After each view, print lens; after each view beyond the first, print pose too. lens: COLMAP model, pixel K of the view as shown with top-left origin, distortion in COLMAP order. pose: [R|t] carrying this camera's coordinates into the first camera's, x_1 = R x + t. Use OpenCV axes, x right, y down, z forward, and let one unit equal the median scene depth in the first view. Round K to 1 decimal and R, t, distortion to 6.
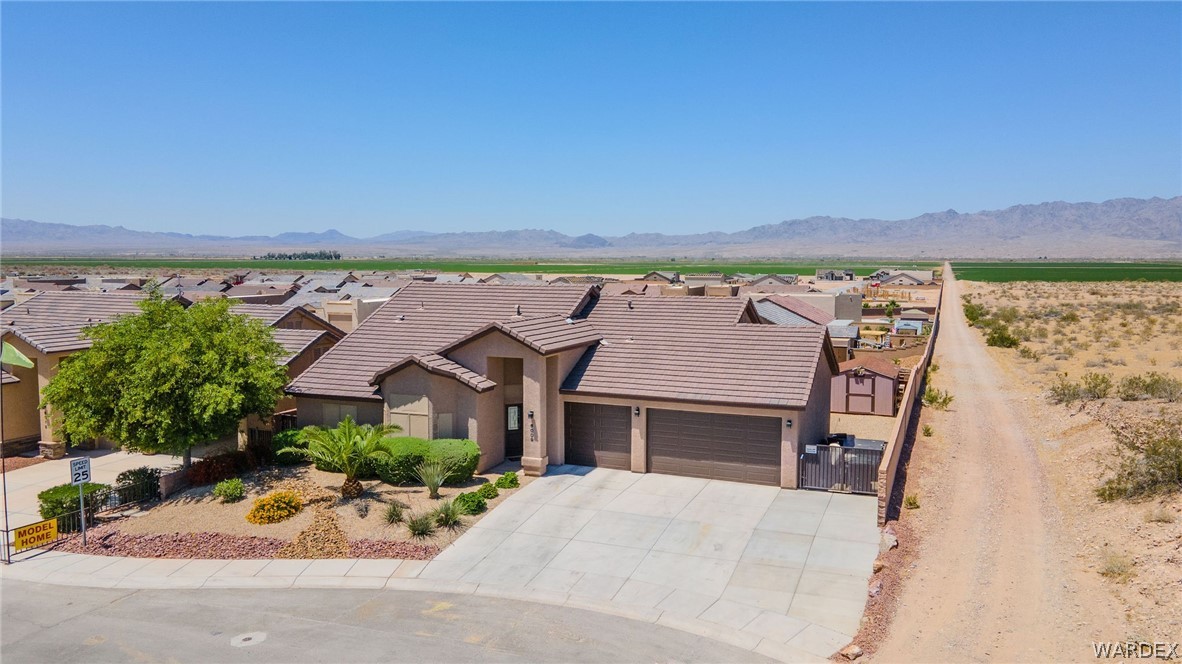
lens RADIAL K [[864.8, 0, 591.0], [0, 864.8, 332.0], [0, 0, 1]] dist [0.010571, 0.062046]
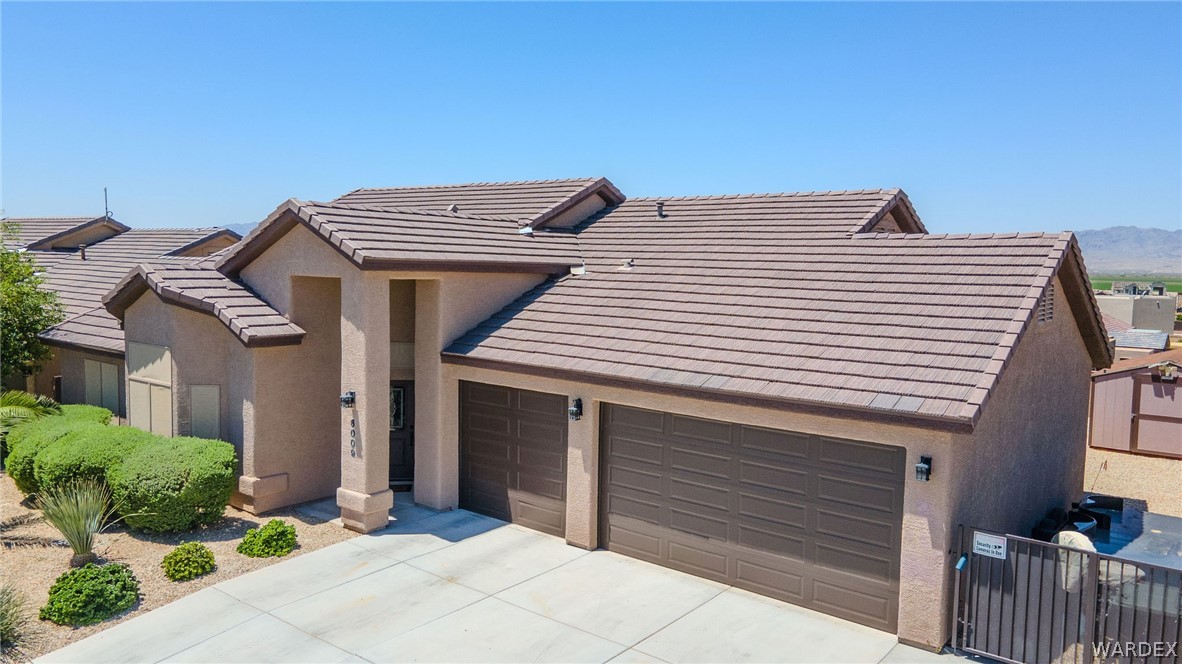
lens RADIAL K [[864.8, 0, 591.0], [0, 864.8, 332.0], [0, 0, 1]] dist [0.010571, 0.062046]
pose [[0.959377, 0.042981, -0.278835, 0.187650], [-0.045624, 0.998954, -0.002991, 0.055909], [0.278415, 0.015591, 0.960334, 0.596440]]
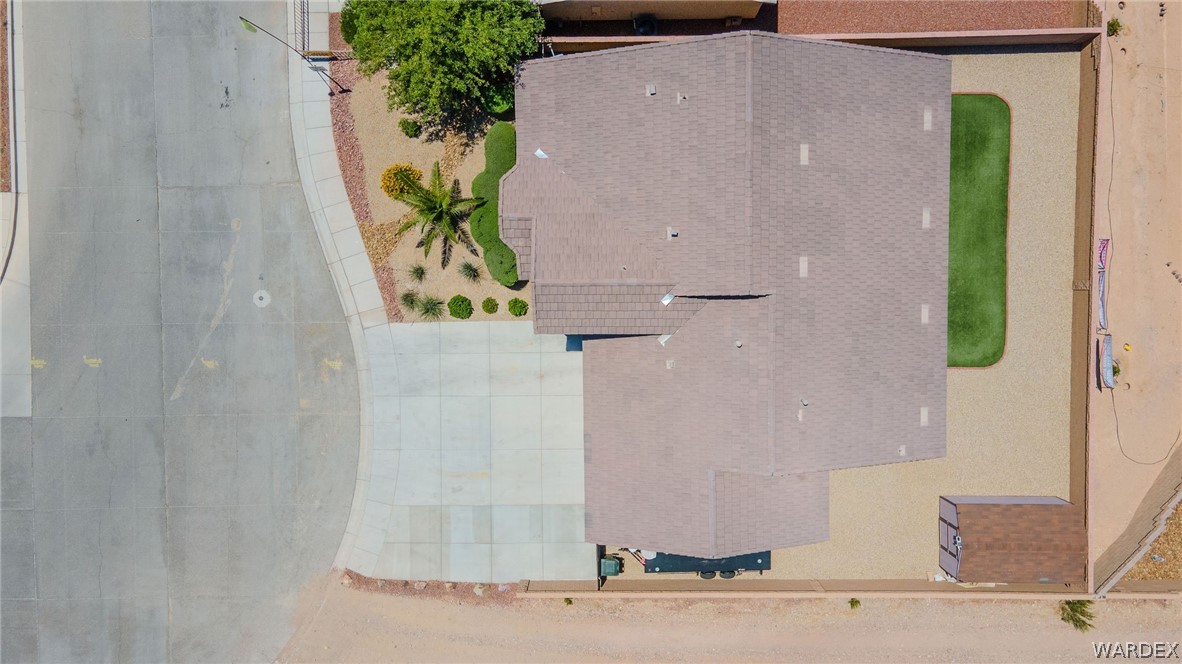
lens RADIAL K [[864.8, 0, 591.0], [0, 864.8, 332.0], [0, 0, 1]] dist [0.010571, 0.062046]
pose [[0.385078, 0.921890, 0.042812, -0.075380], [-0.073029, -0.015805, 0.997205, -1.086964], [0.919990, -0.387128, 0.061238, 0.995101]]
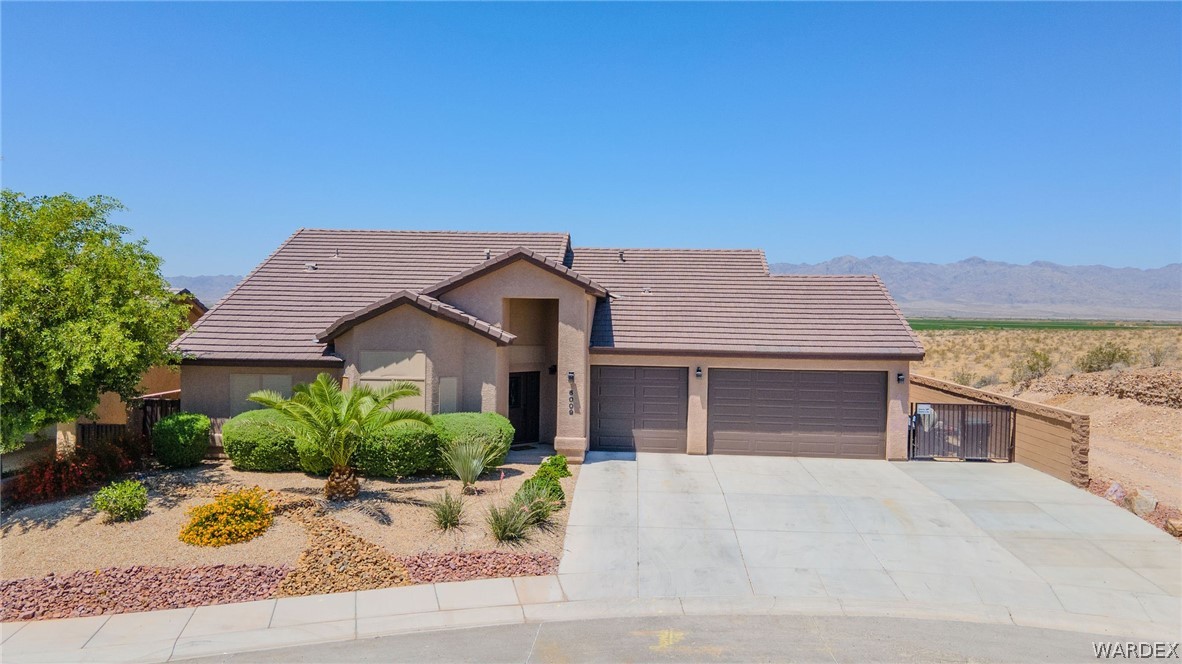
lens RADIAL K [[864.8, 0, 591.0], [0, 864.8, 332.0], [0, 0, 1]] dist [0.010571, 0.062046]
pose [[0.946677, 0.004531, 0.322153, -0.290220], [0.014544, 0.998281, -0.056782, 0.101286], [-0.321856, 0.058440, 0.944983, 0.319812]]
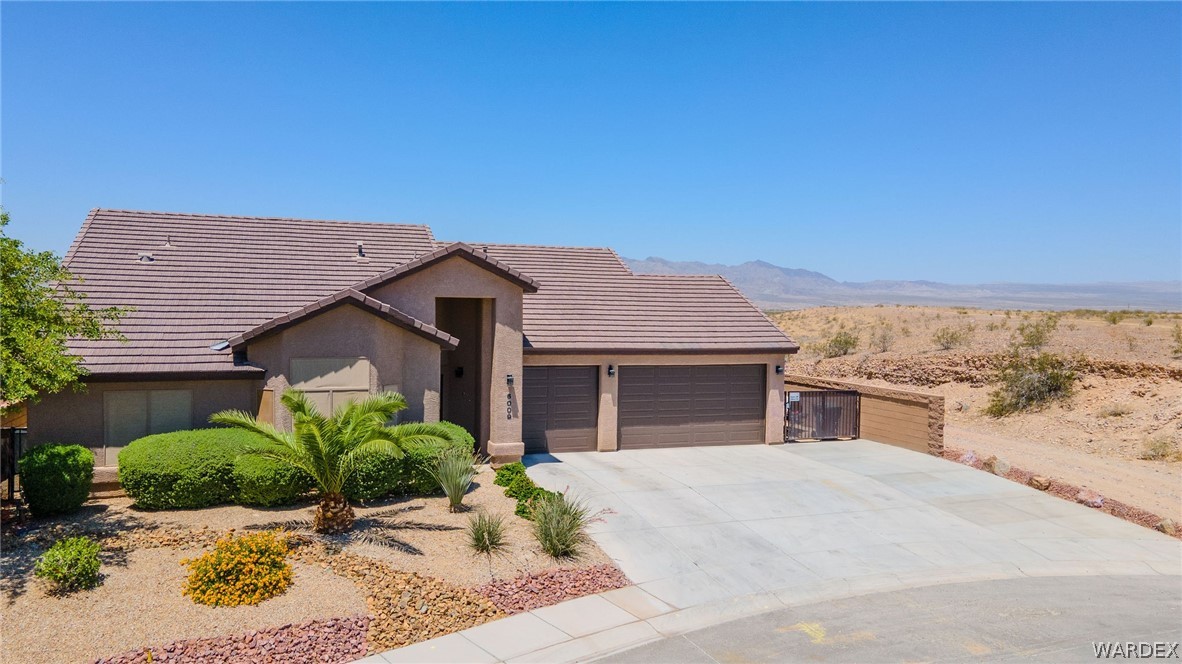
lens RADIAL K [[864.8, 0, 591.0], [0, 864.8, 332.0], [0, 0, 1]] dist [0.010571, 0.062046]
pose [[0.743398, -0.011903, 0.668743, -0.489646], [0.045621, 0.998416, -0.032942, 0.084874], [-0.667292, 0.054998, 0.742763, 0.450736]]
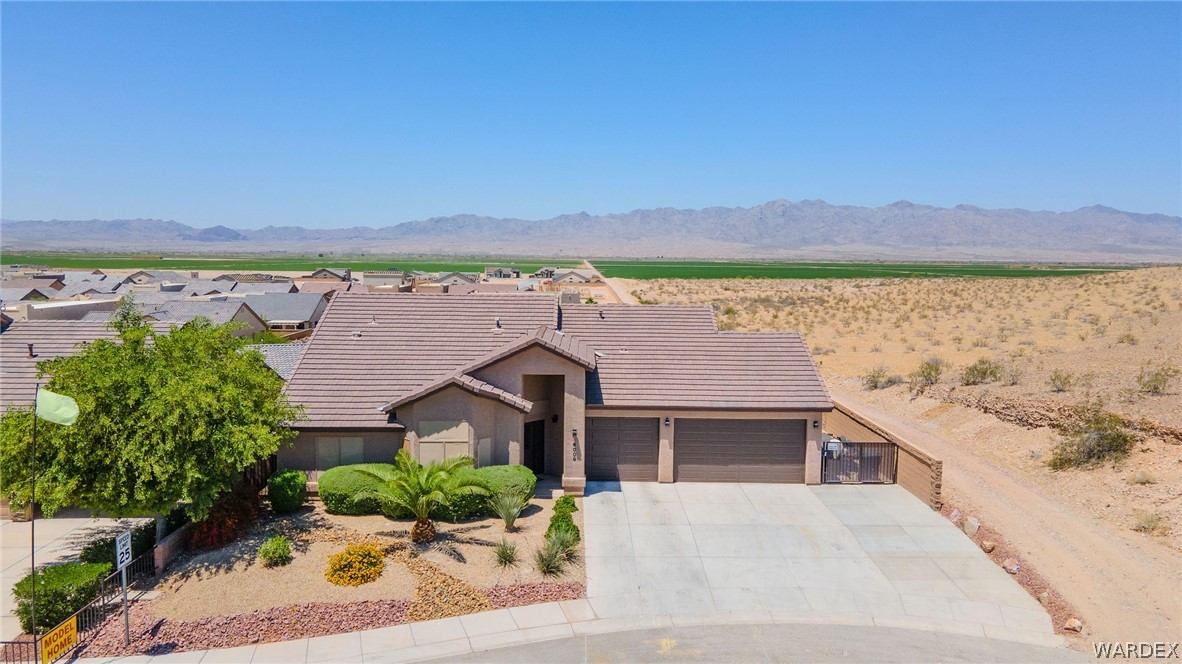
lens RADIAL K [[864.8, 0, 591.0], [0, 864.8, 332.0], [0, 0, 1]] dist [0.010571, 0.062046]
pose [[0.920785, -0.027029, 0.389132, -0.430332], [0.025521, 0.999633, 0.009046, -0.025255], [-0.389234, 0.001601, 0.921137, 0.110679]]
